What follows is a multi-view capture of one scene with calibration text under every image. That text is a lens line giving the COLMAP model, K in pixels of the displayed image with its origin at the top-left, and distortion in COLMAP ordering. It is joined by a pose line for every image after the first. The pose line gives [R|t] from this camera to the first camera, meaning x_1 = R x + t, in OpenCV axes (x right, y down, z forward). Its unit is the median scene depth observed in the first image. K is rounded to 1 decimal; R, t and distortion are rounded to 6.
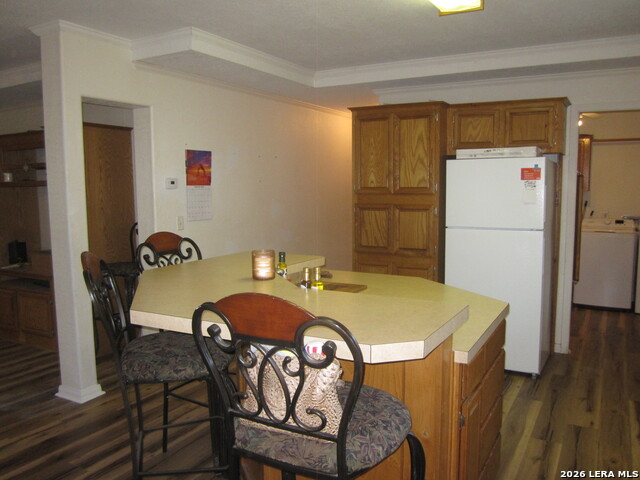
lens RADIAL K [[523.5, 0, 323.2], [0, 523.5, 238.9], [0, 0, 1]] dist [-0.072448, 0.023992]
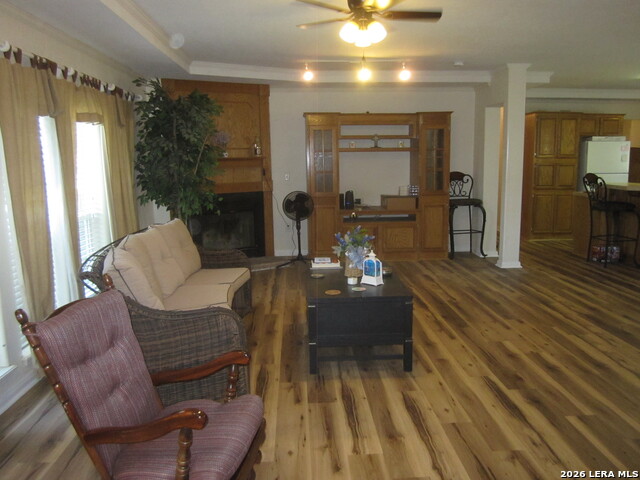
lens RADIAL K [[523.5, 0, 319.2], [0, 523.5, 242.1], [0, 0, 1]] dist [-0.072448, 0.023992]
pose [[0.843302, -0.084843, 0.530701, -1.901120], [0.060683, 0.996178, 0.062831, 0.057909], [-0.534004, -0.020781, 0.845227, -0.169183]]
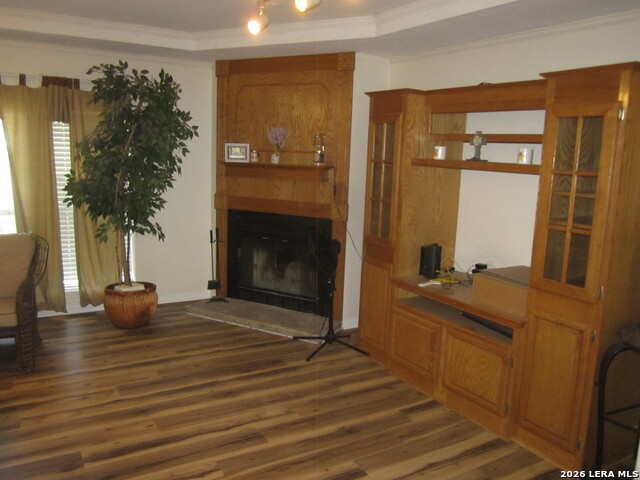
lens RADIAL K [[523.5, 0, 319.0], [0, 523.5, 239.8], [0, 0, 1]] dist [-0.072448, 0.023992]
pose [[0.869244, 0.126326, -0.477971, -0.552481], [-0.100287, 0.991758, 0.079734, -0.060474], [0.484104, -0.021374, 0.874749, 0.424458]]
